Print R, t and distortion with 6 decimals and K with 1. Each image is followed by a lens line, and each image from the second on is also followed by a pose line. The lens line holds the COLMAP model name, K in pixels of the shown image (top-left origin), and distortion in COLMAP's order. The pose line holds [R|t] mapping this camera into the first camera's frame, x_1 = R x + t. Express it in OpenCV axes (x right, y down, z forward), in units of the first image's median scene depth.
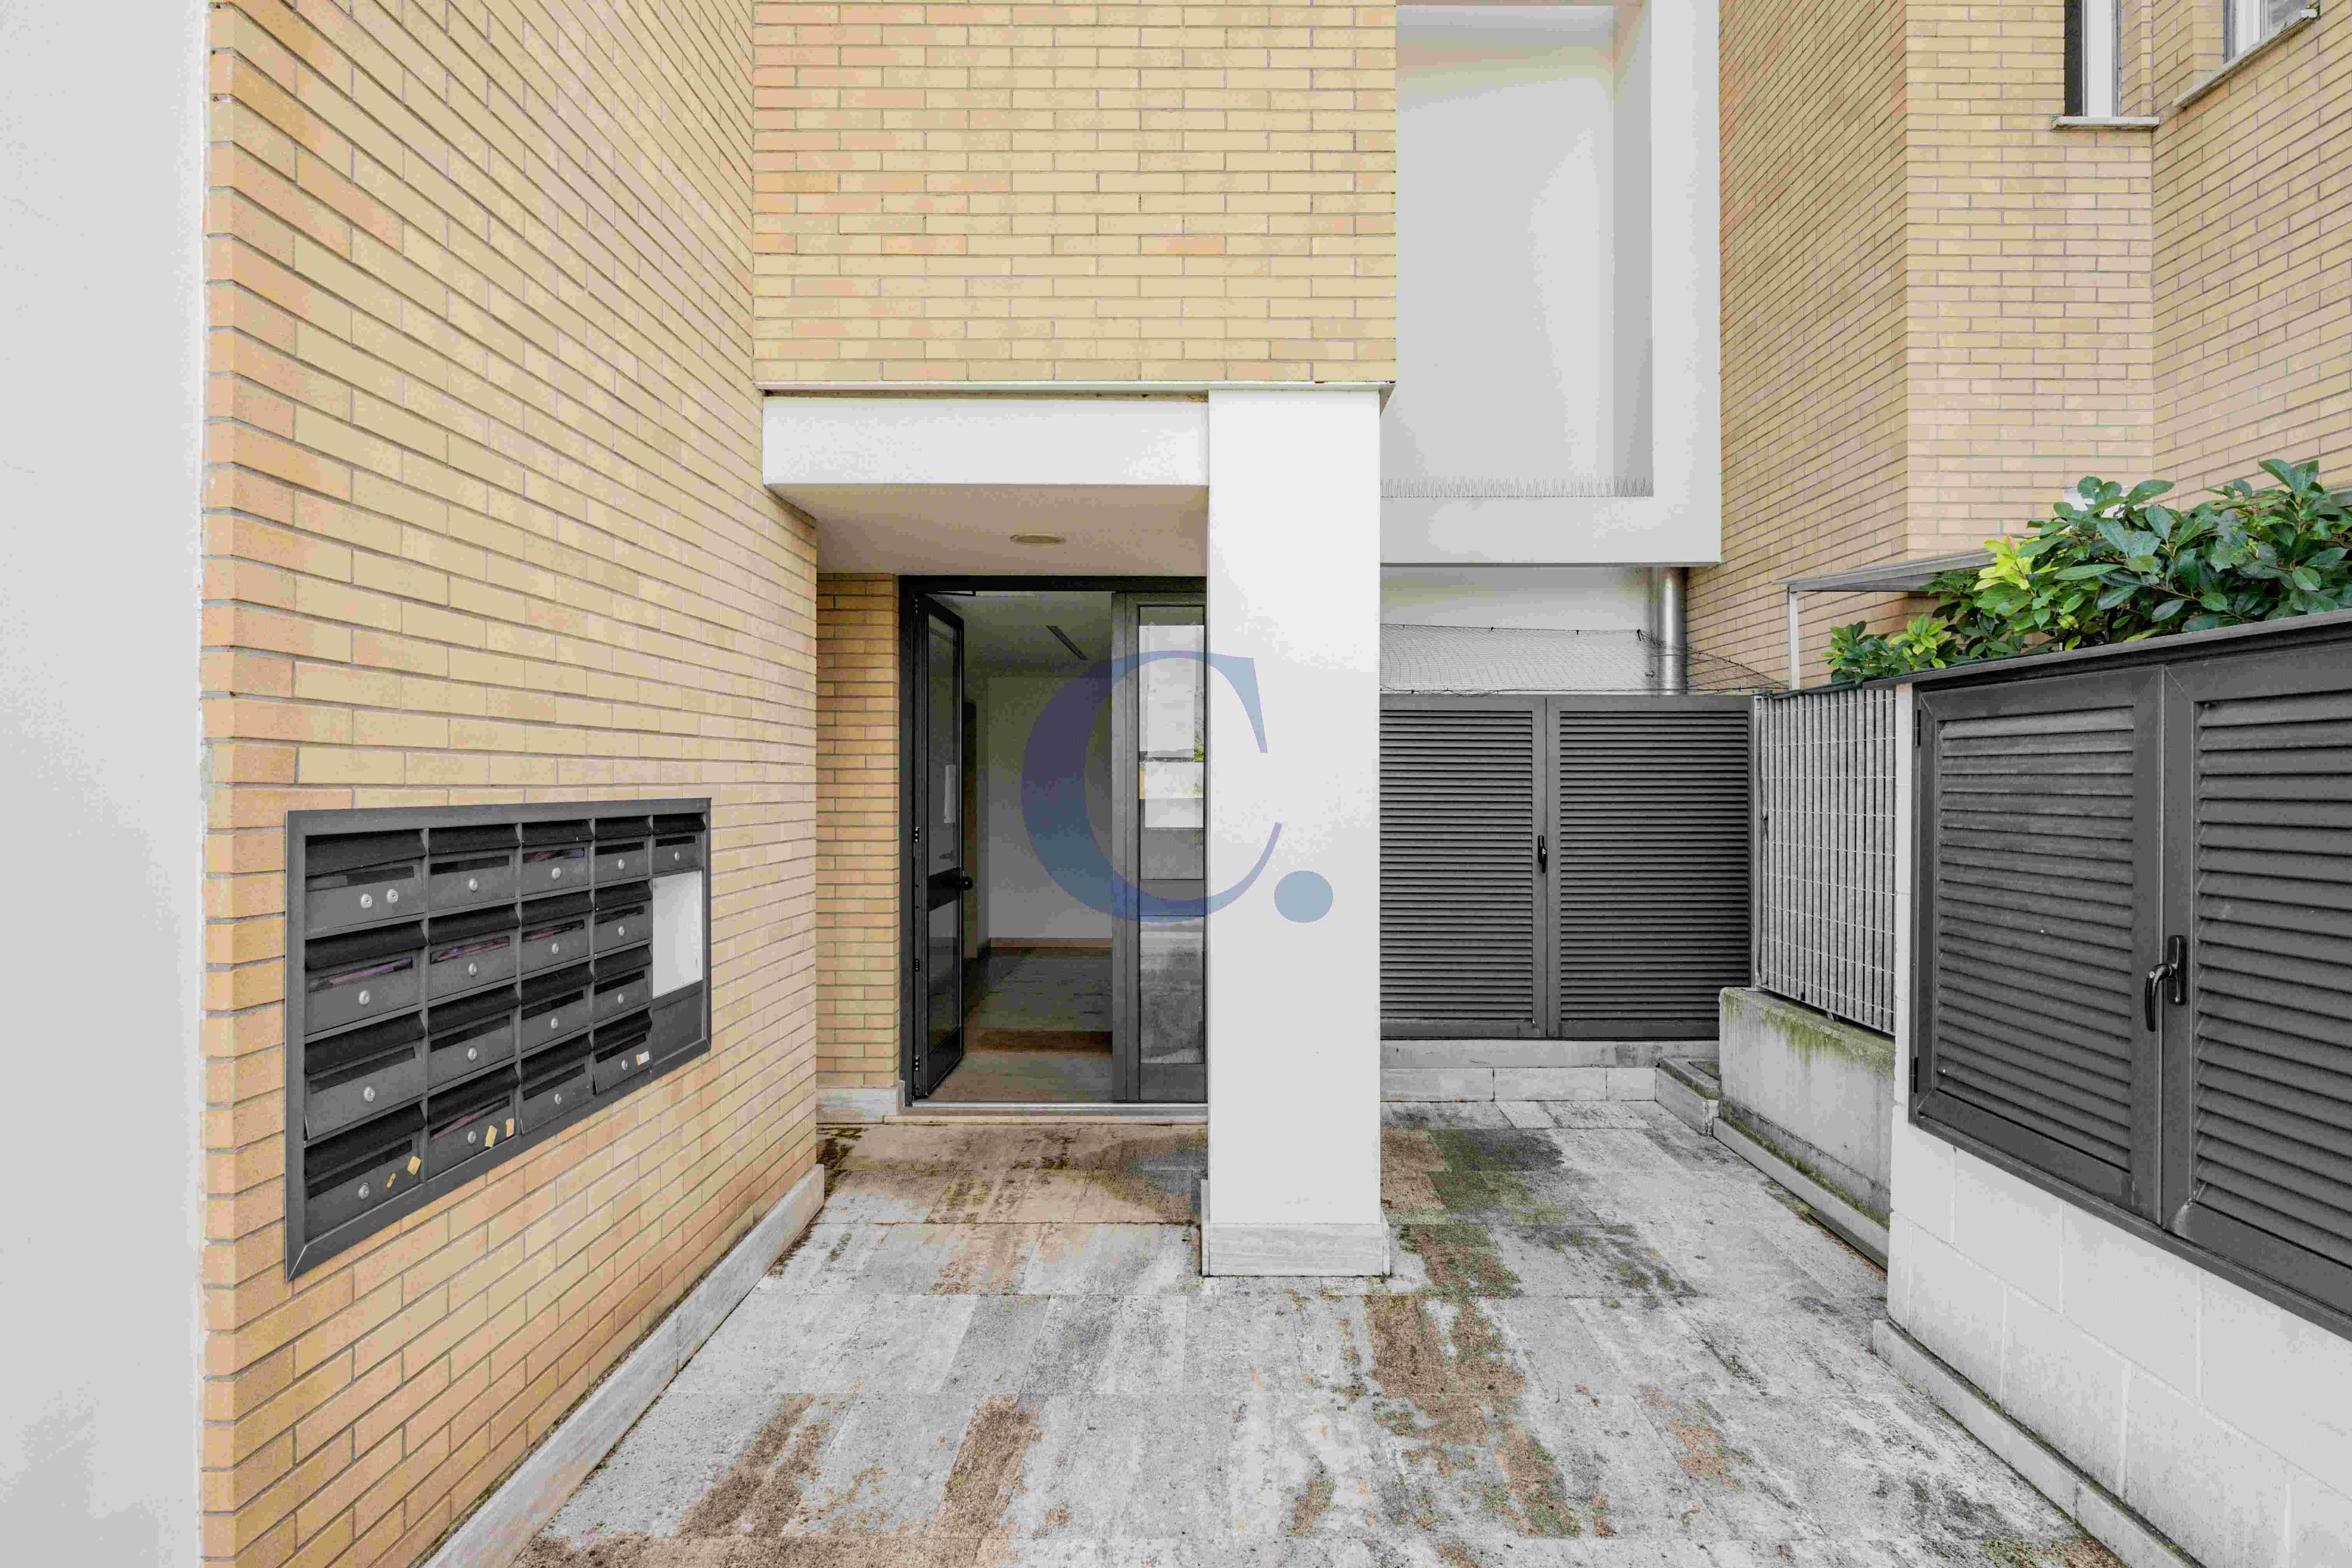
lens RADIAL K [[1284.5, 0, 1176.0], [0, 1284.5, 784.0], [0, 0, 1]] dist [0.000764, 0.000274]
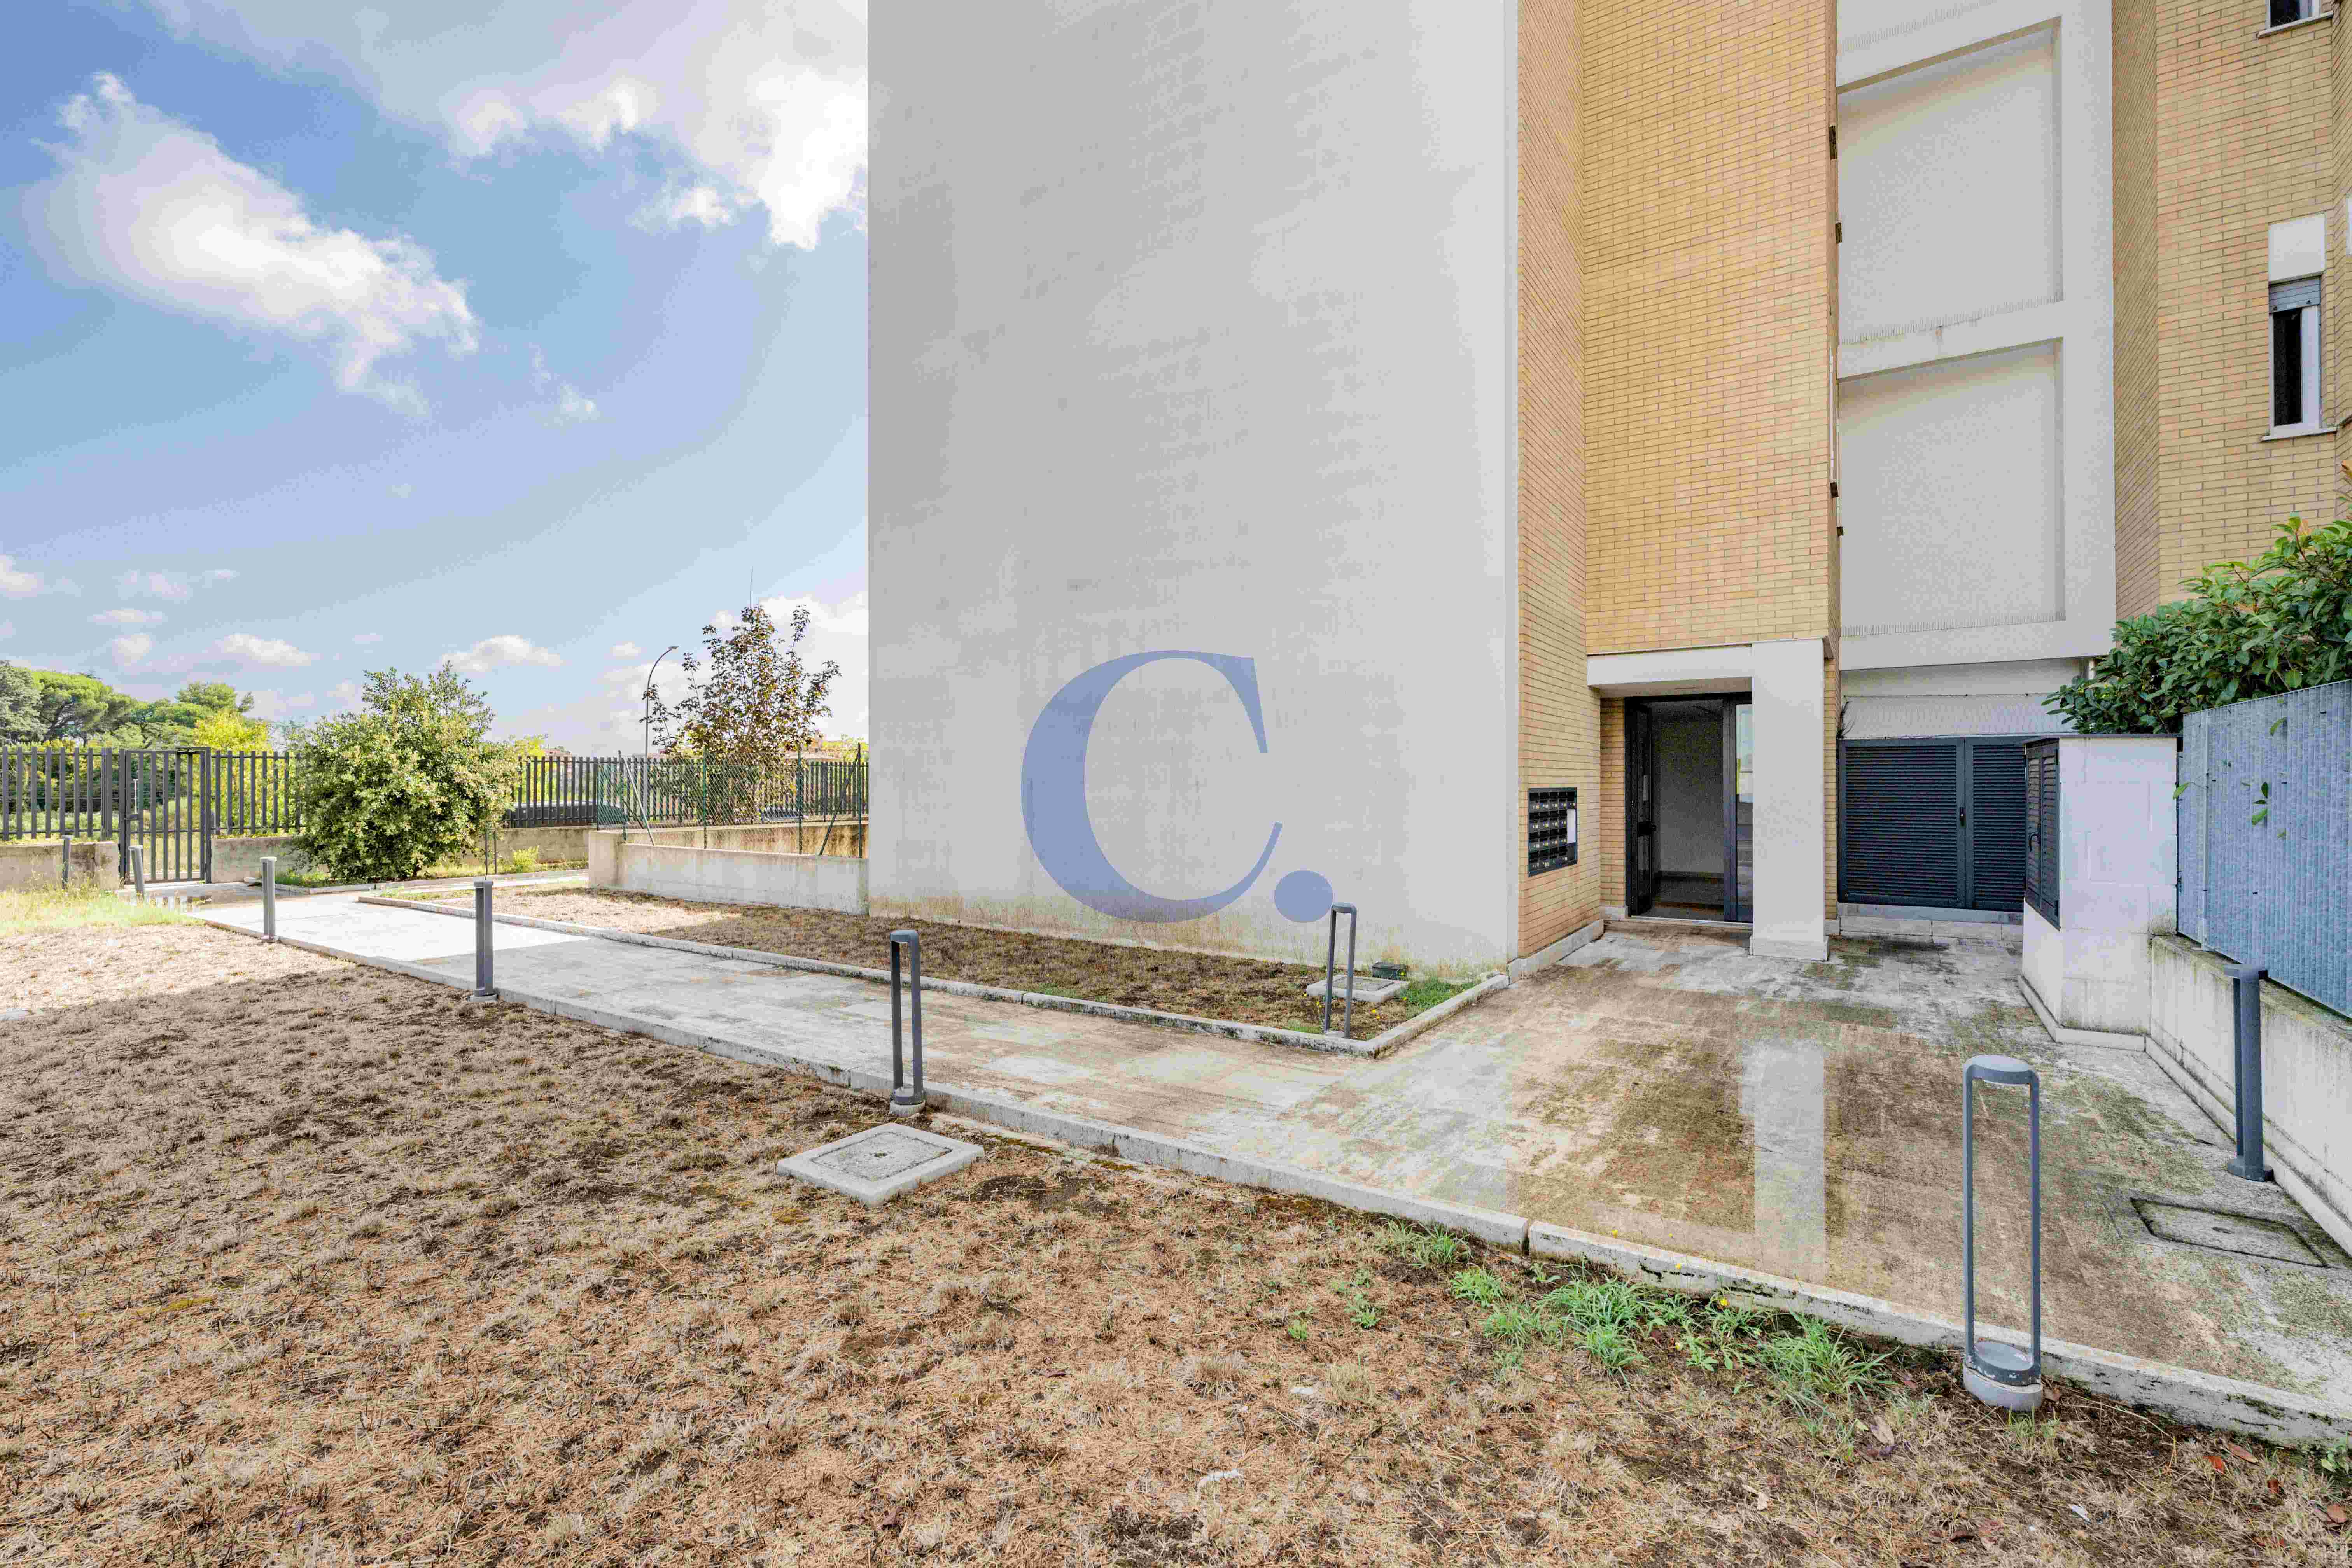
lens RADIAL K [[1110.4, 0, 1176.0], [0, 1110.4, 784.0], [0, 0, 1]] dist [-0.001041, 0.000224]
pose [[0.853124, -0.002525, -0.521702, 0.202927], [0.003349, 0.999994, 0.000637, -0.001826], [0.521698, -0.002290, 0.853127, -1.627812]]
